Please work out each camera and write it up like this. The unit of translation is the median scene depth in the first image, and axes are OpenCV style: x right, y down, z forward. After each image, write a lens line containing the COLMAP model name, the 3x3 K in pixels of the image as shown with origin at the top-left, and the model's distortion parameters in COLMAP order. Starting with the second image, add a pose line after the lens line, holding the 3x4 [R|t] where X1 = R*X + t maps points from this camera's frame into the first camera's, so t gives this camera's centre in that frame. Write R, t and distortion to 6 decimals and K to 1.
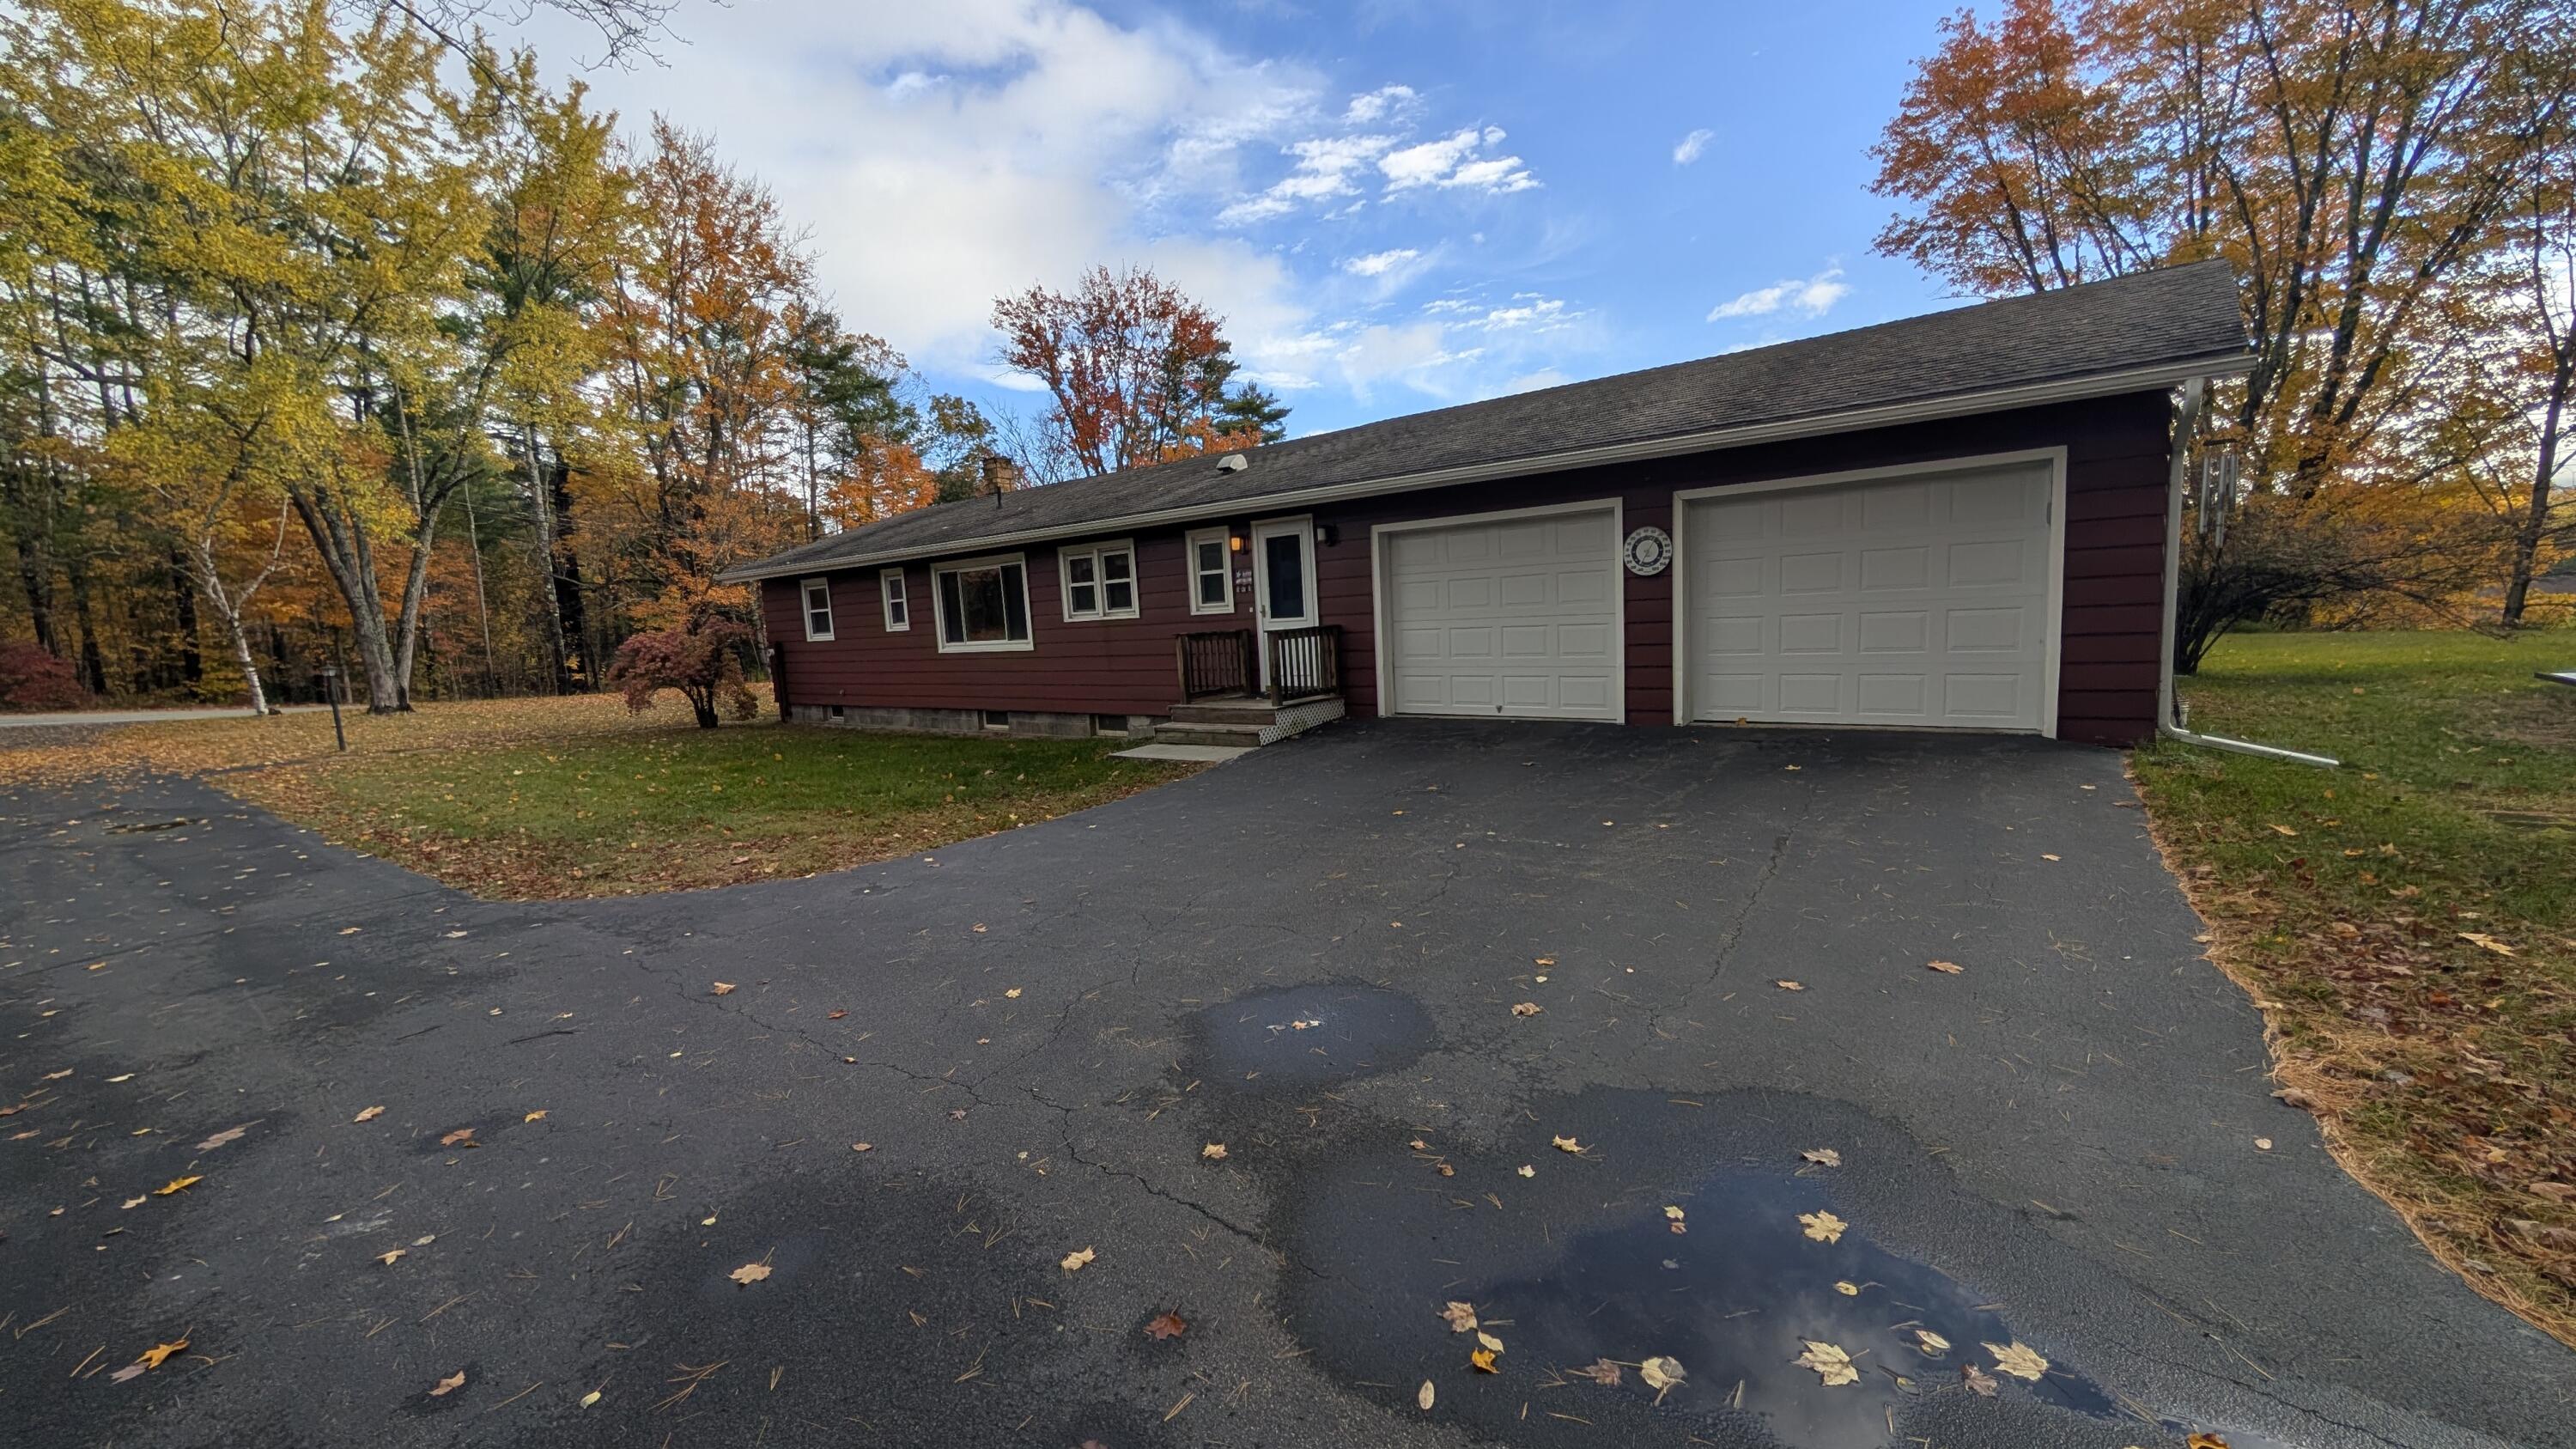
lens RADIAL K [[967.5, 0, 1288.0], [0, 967.5, 724.5], [0, 0, 1]] dist [0.008901, -0.000076]
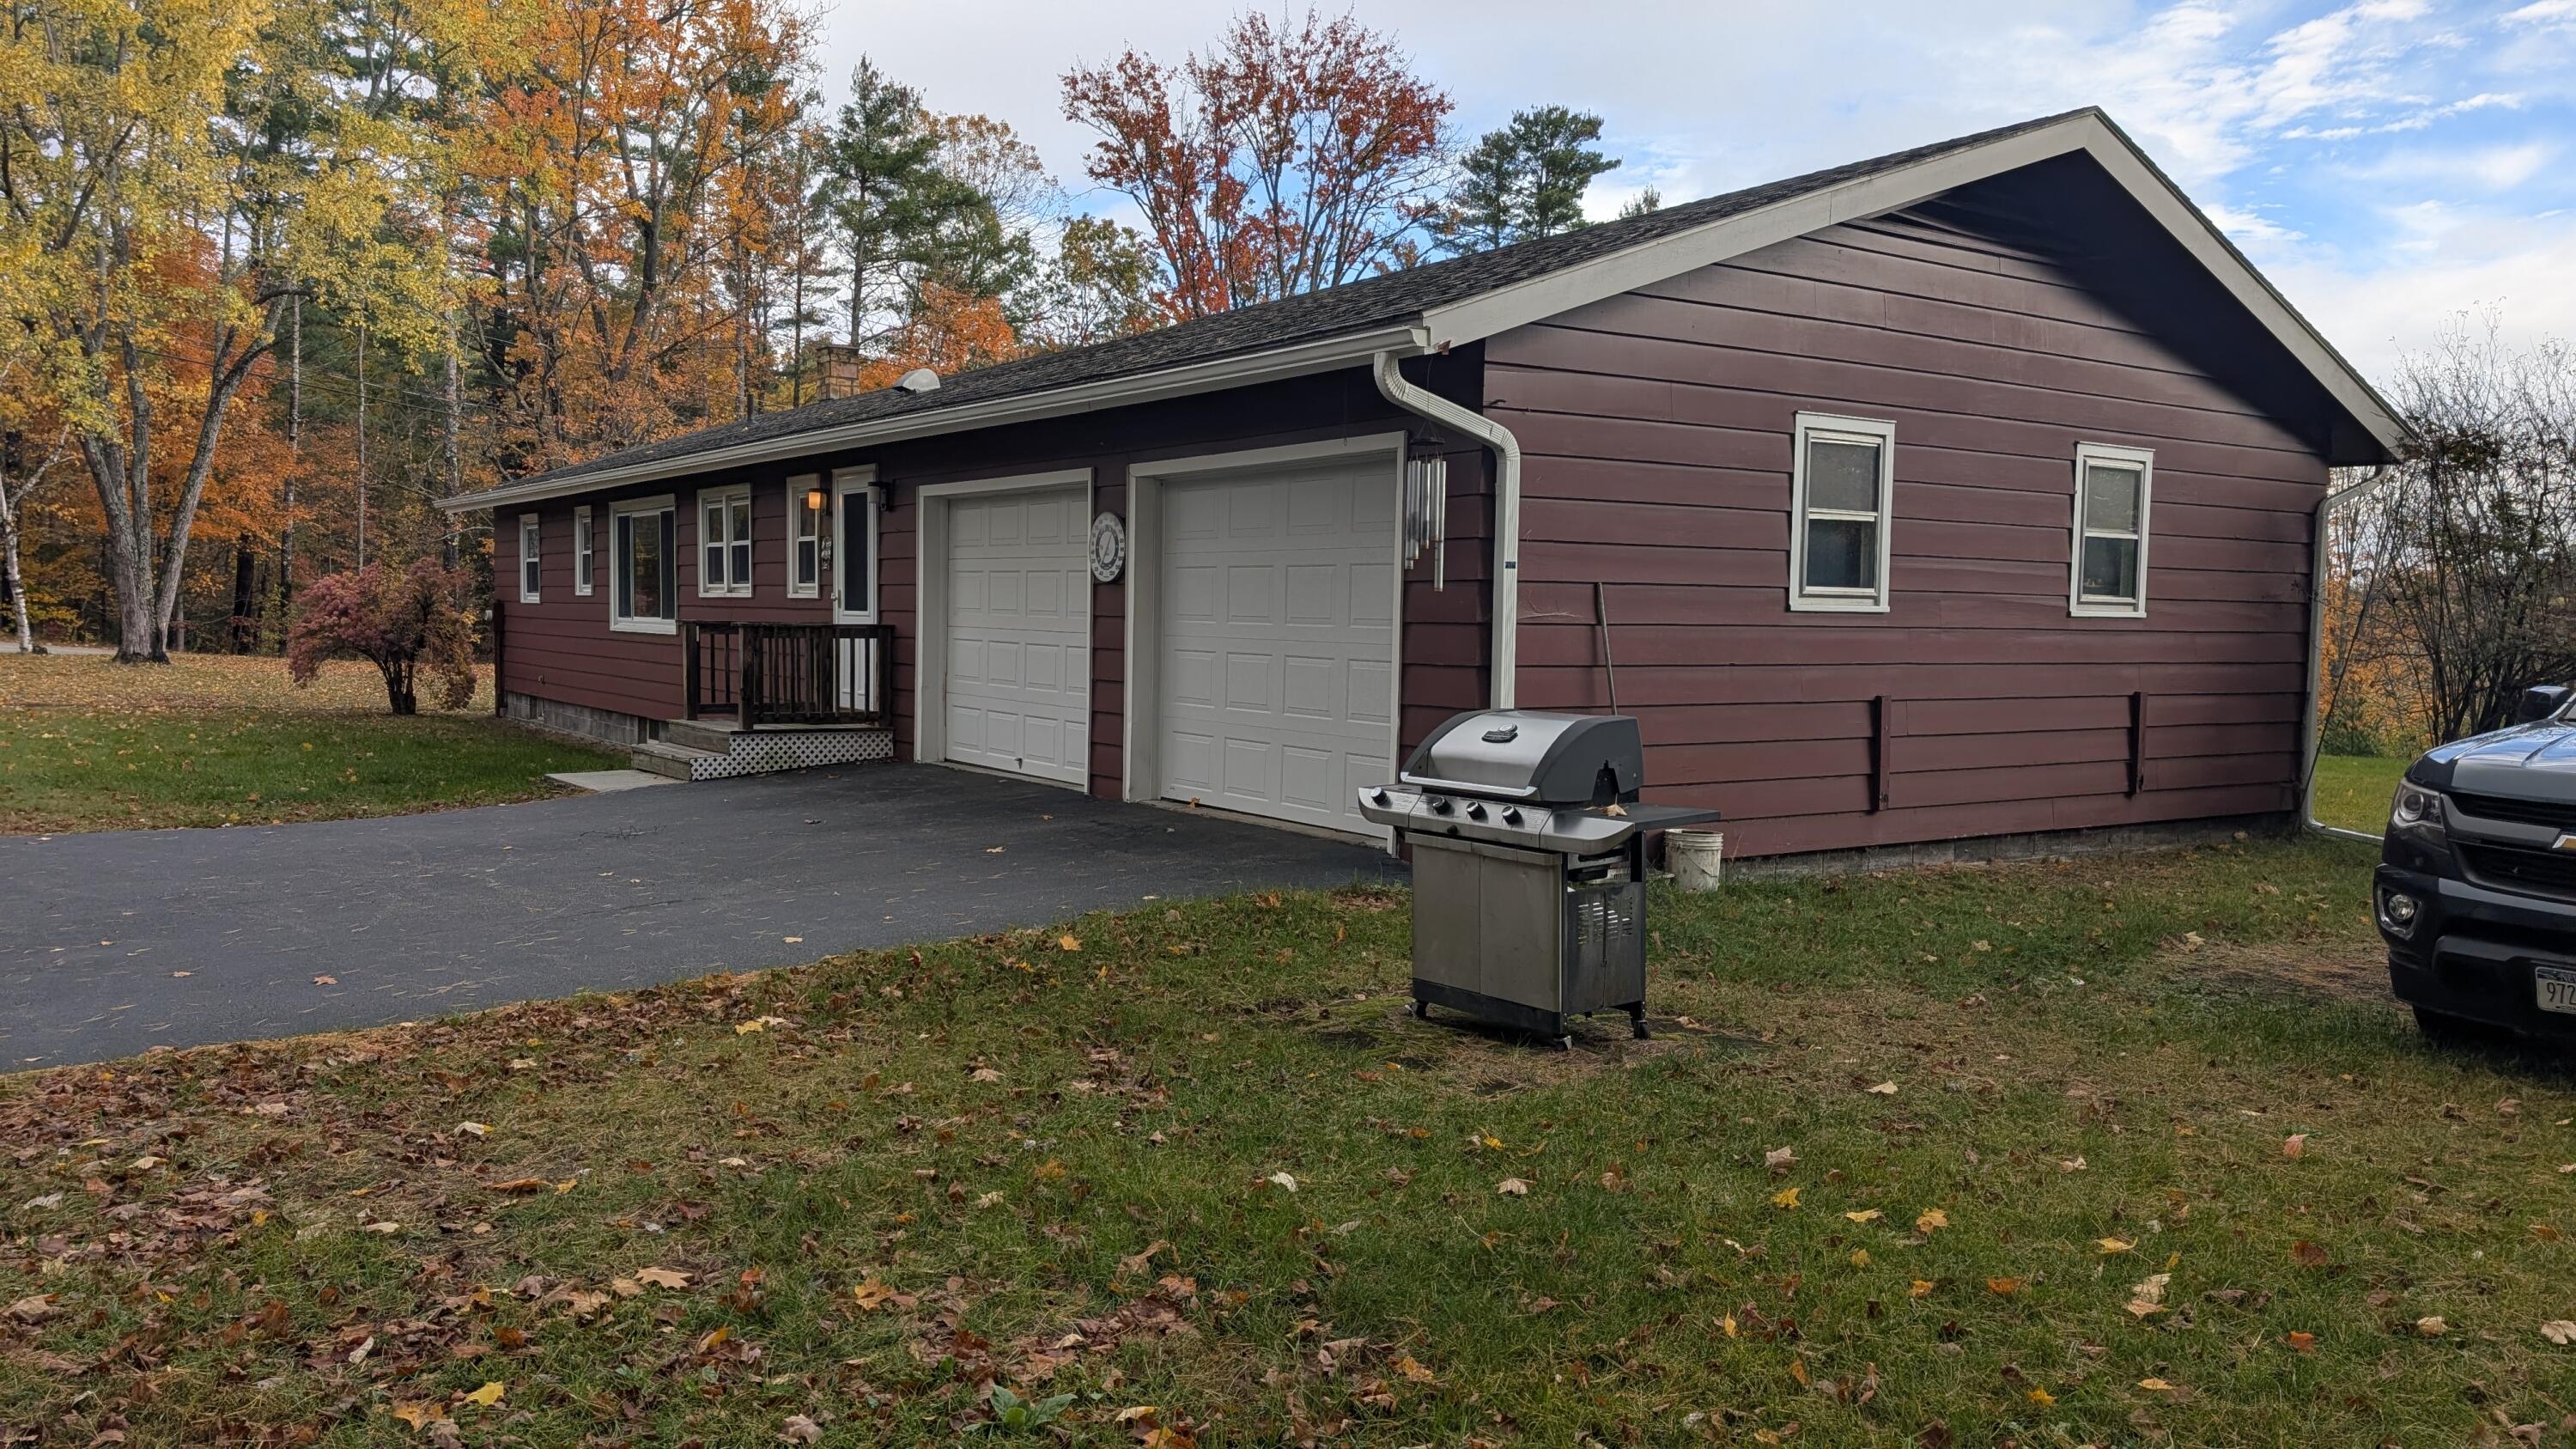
lens RADIAL K [[1870.9, 0, 1242.9], [0, 1870.9, 721.9], [0, 0, 1]] dist [0.035917, 0.000542]
pose [[0.943787, 0.091283, -0.317701, 0.479791], [-0.108350, 0.993445, -0.036433, -0.008848], [0.312293, 0.068808, 0.947491, -0.121802]]
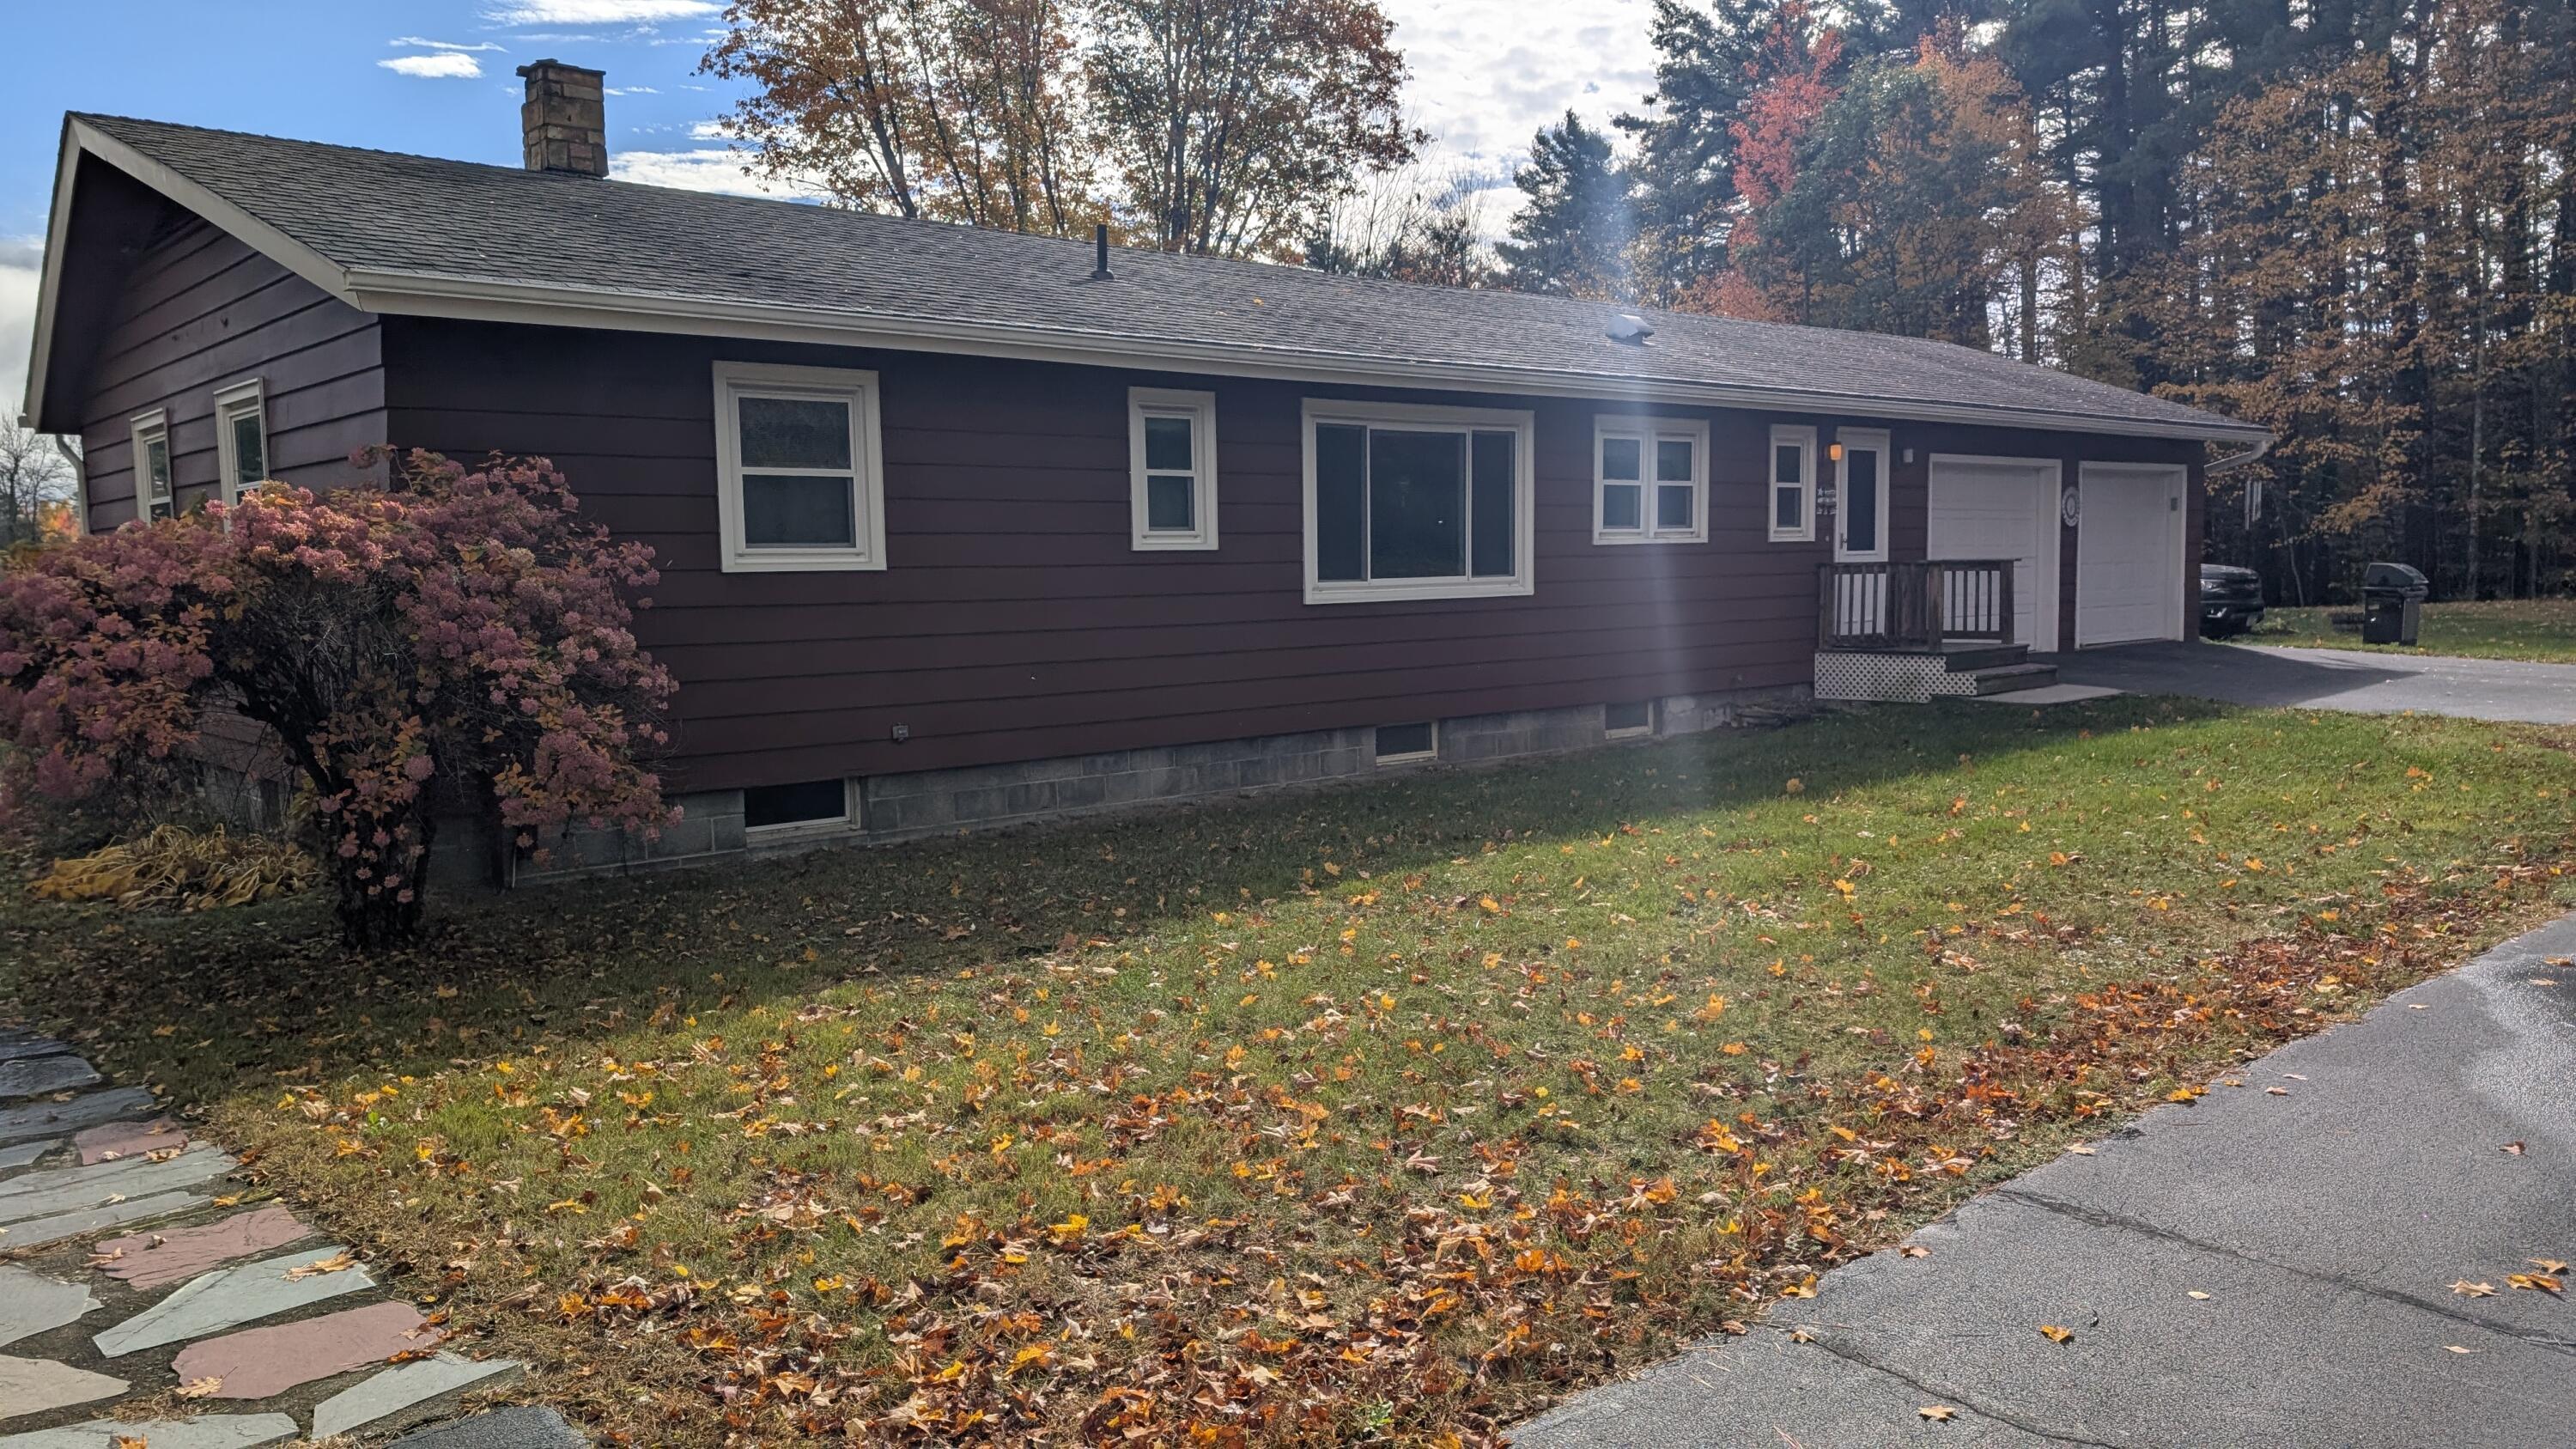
lens RADIAL K [[1870.9, 0, 1242.9], [0, 1870.9, 721.9], [0, 0, 1]] dist [0.035917, 0.000542]
pose [[0.210753, -0.031311, 0.977038, -1.145560], [0.124029, 0.992266, 0.005045, -0.027508], [-0.969639, 0.120118, 0.213007, 0.820841]]
